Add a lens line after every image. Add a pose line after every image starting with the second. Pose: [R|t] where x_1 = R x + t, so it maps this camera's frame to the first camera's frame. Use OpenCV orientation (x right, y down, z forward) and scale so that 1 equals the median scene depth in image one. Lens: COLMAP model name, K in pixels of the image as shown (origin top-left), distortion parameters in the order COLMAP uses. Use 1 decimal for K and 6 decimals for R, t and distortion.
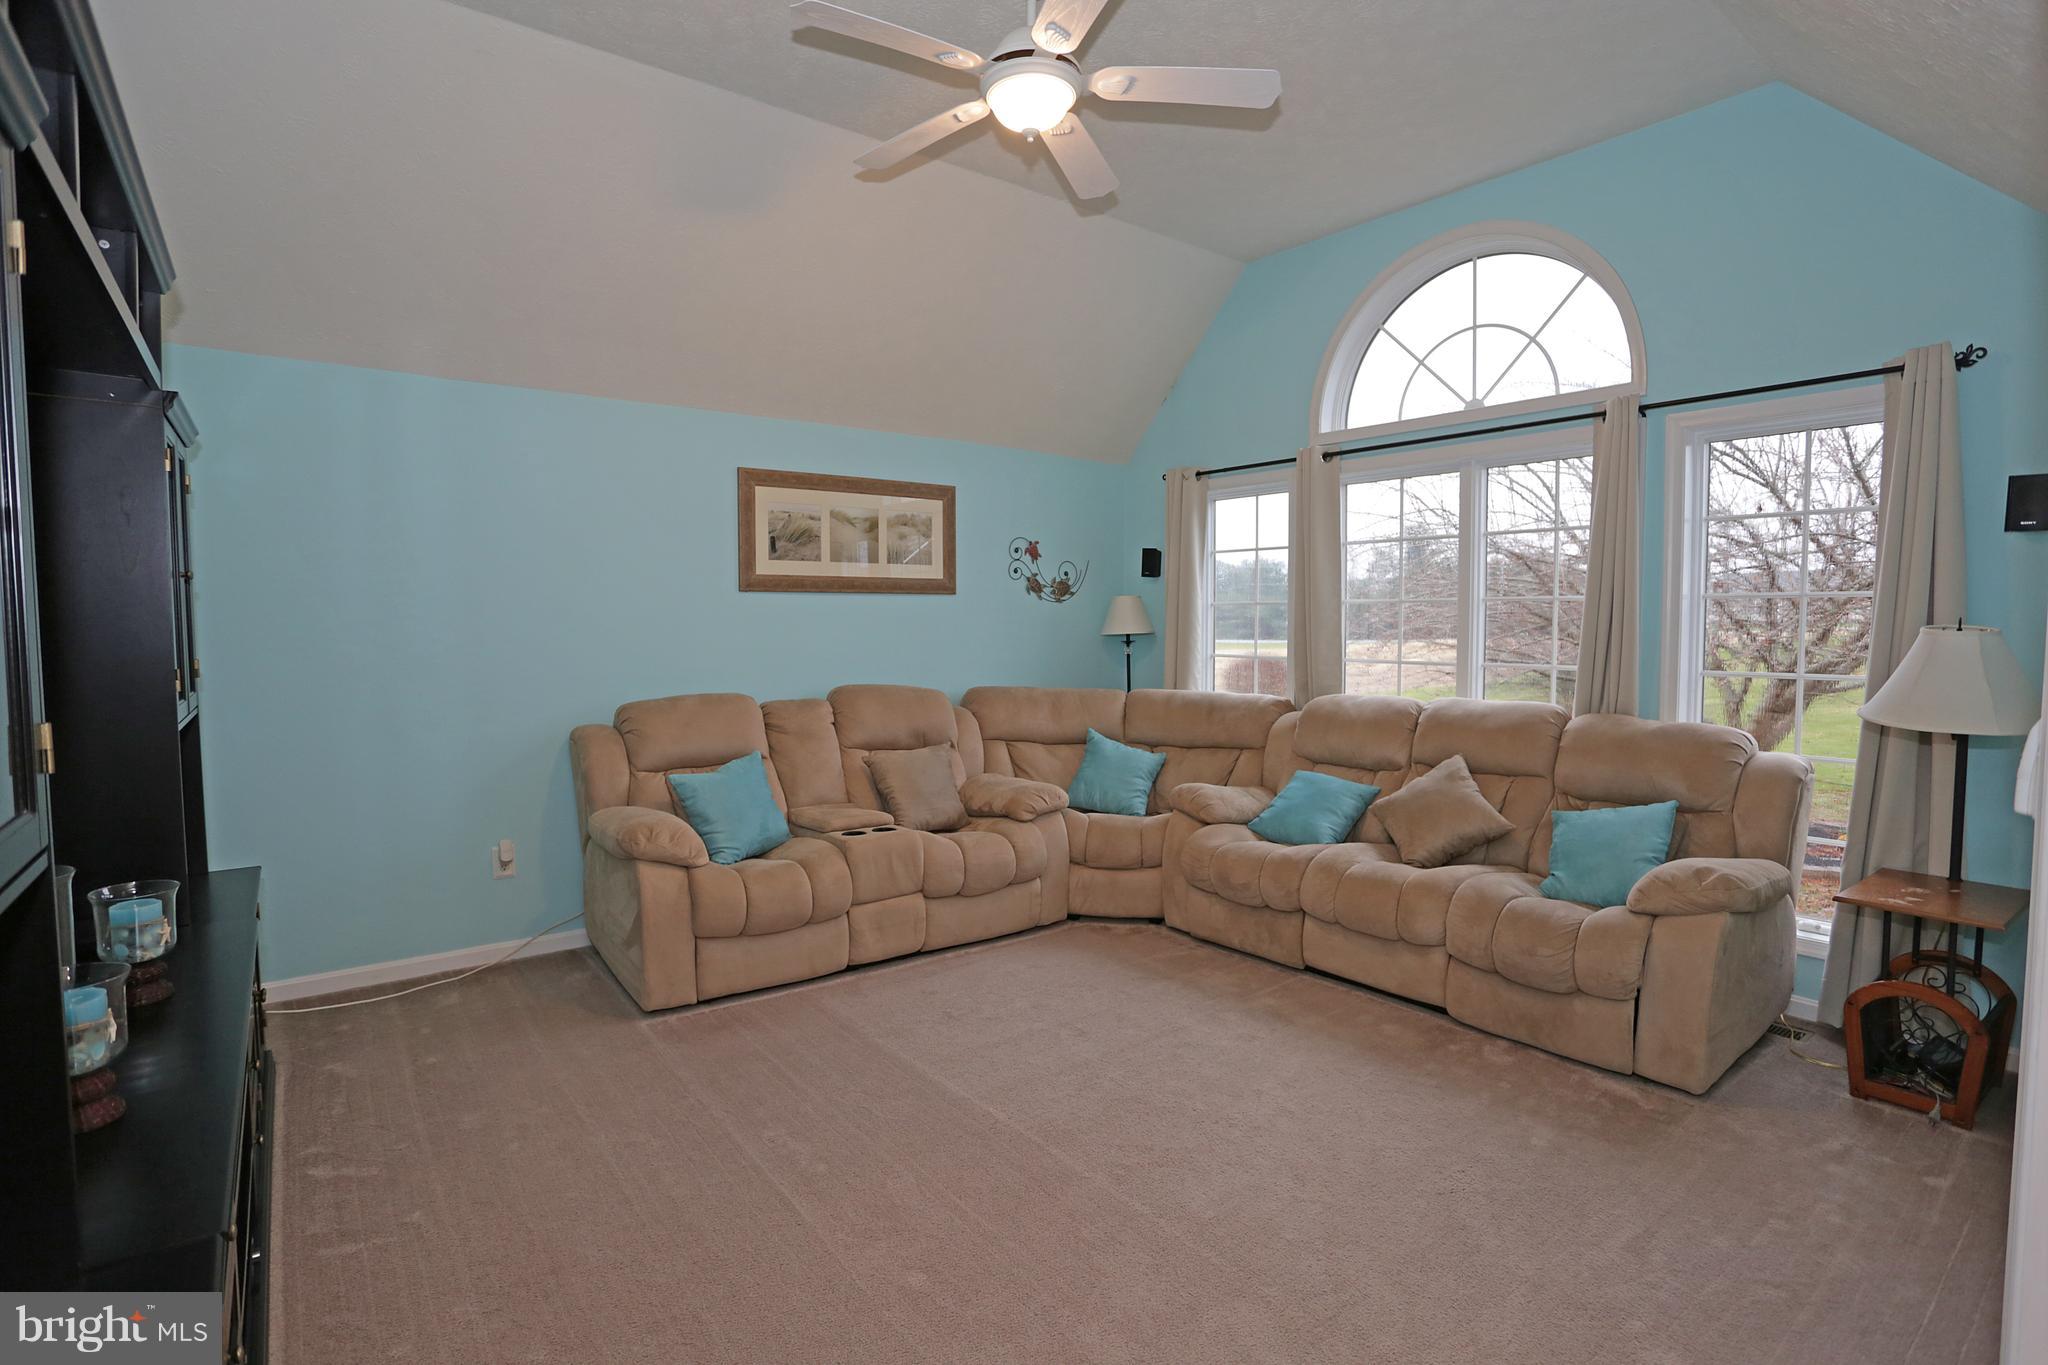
lens RADIAL K [[1029.9, 0, 1022.1], [0, 1029.9, 675.9], [0, 0, 1]] dist [0.007087, 0.000687]
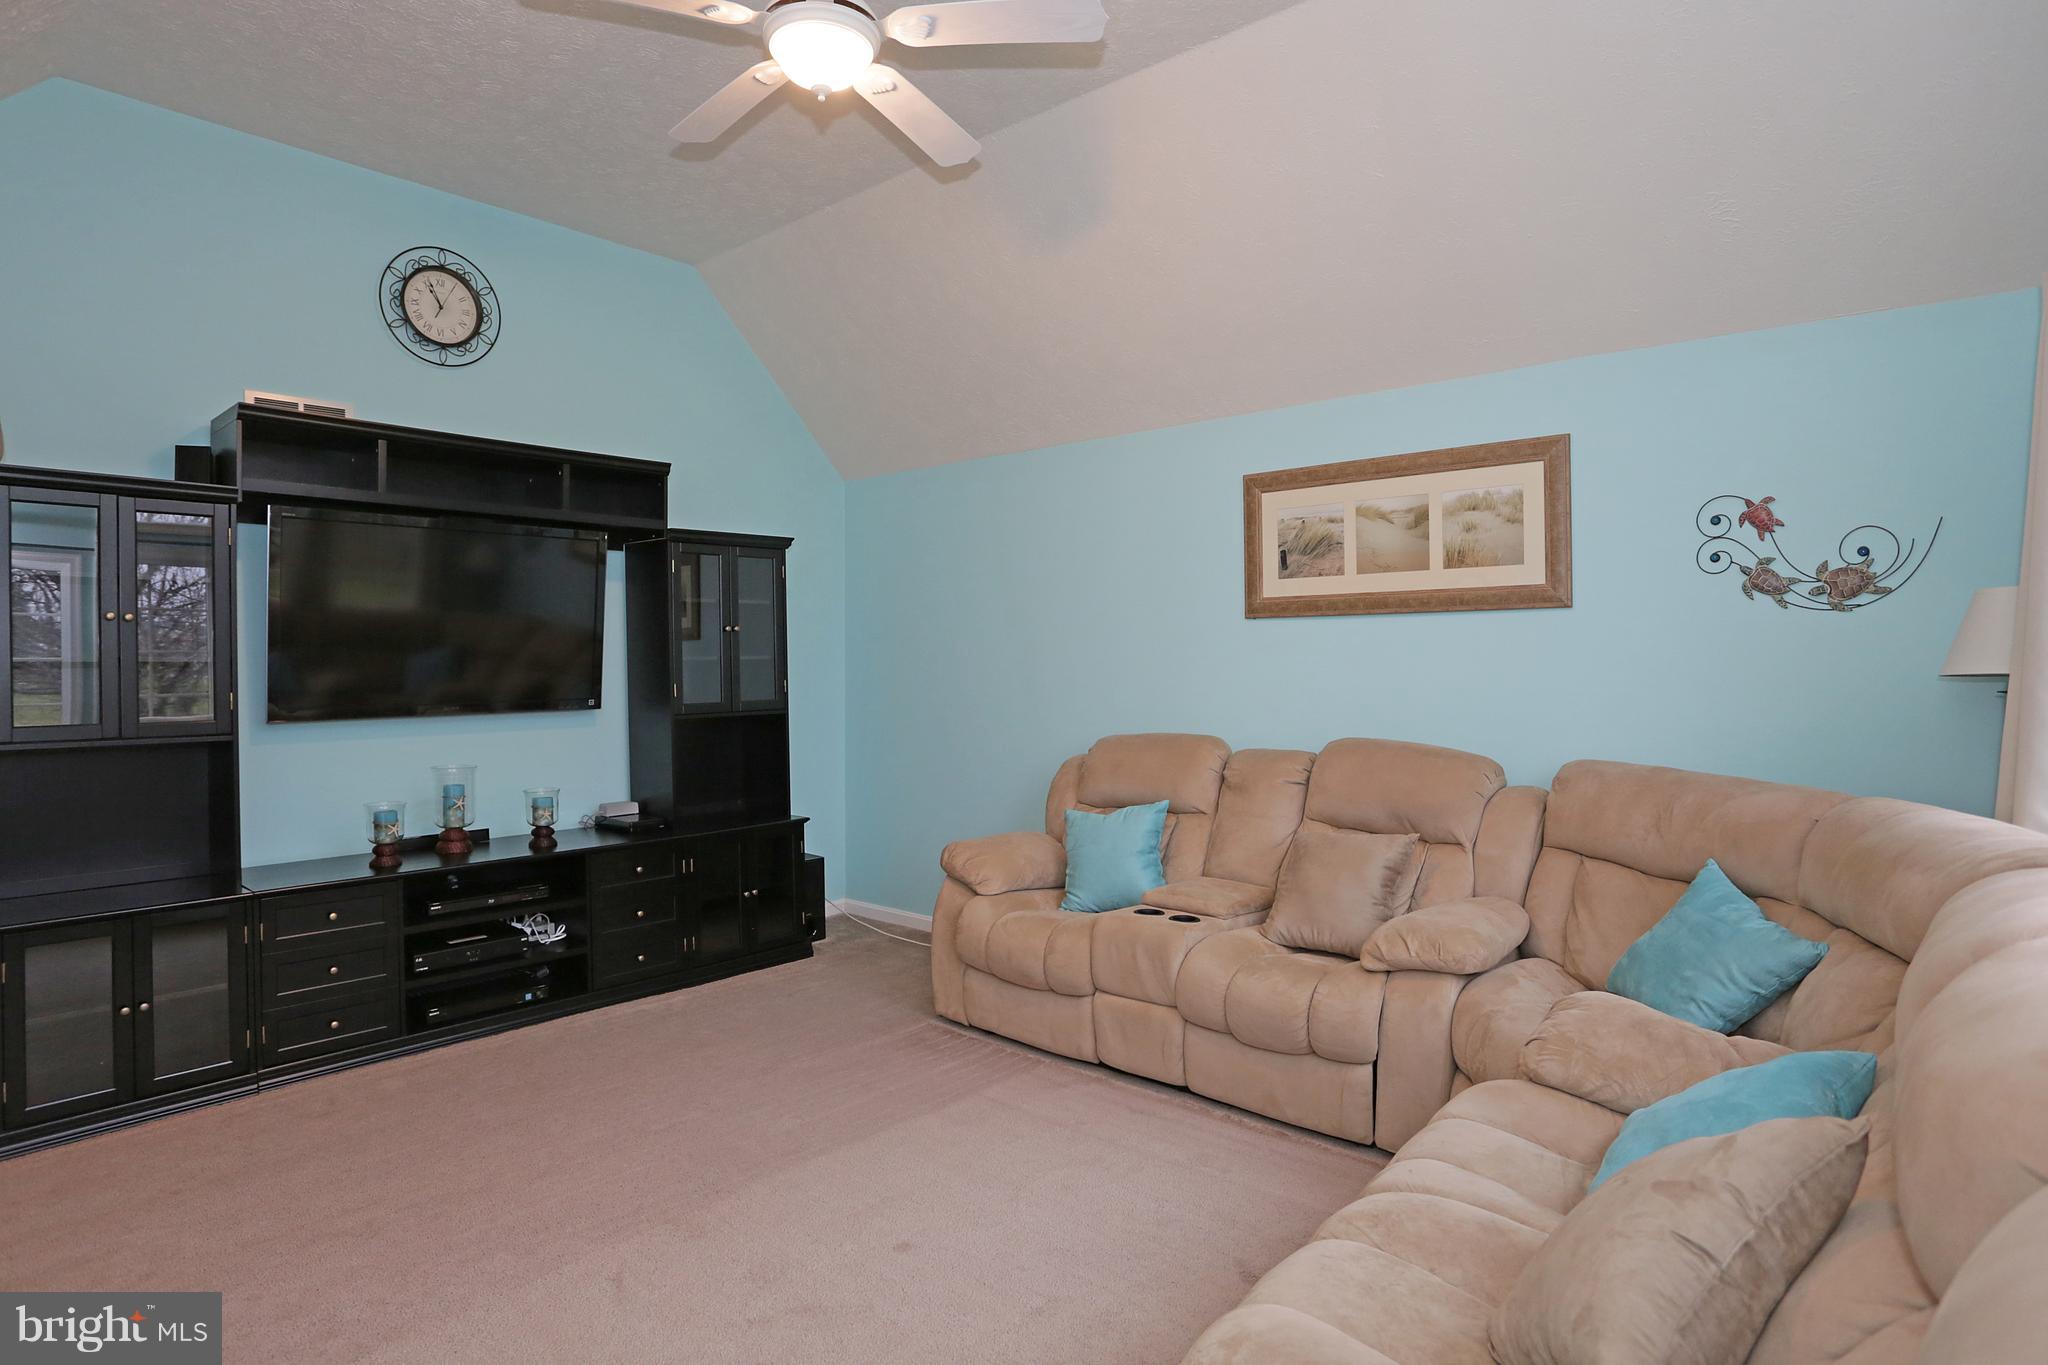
lens RADIAL K [[1029.9, 0, 1019.7], [0, 1029.9, 685.0], [0, 0, 1]] dist [0.007087, 0.000687]
pose [[0.248639, 0.023735, -0.968305, 0.459905], [-0.049547, 0.998703, 0.011757, -0.023258], [0.967328, 0.045053, 0.249492, 0.529272]]
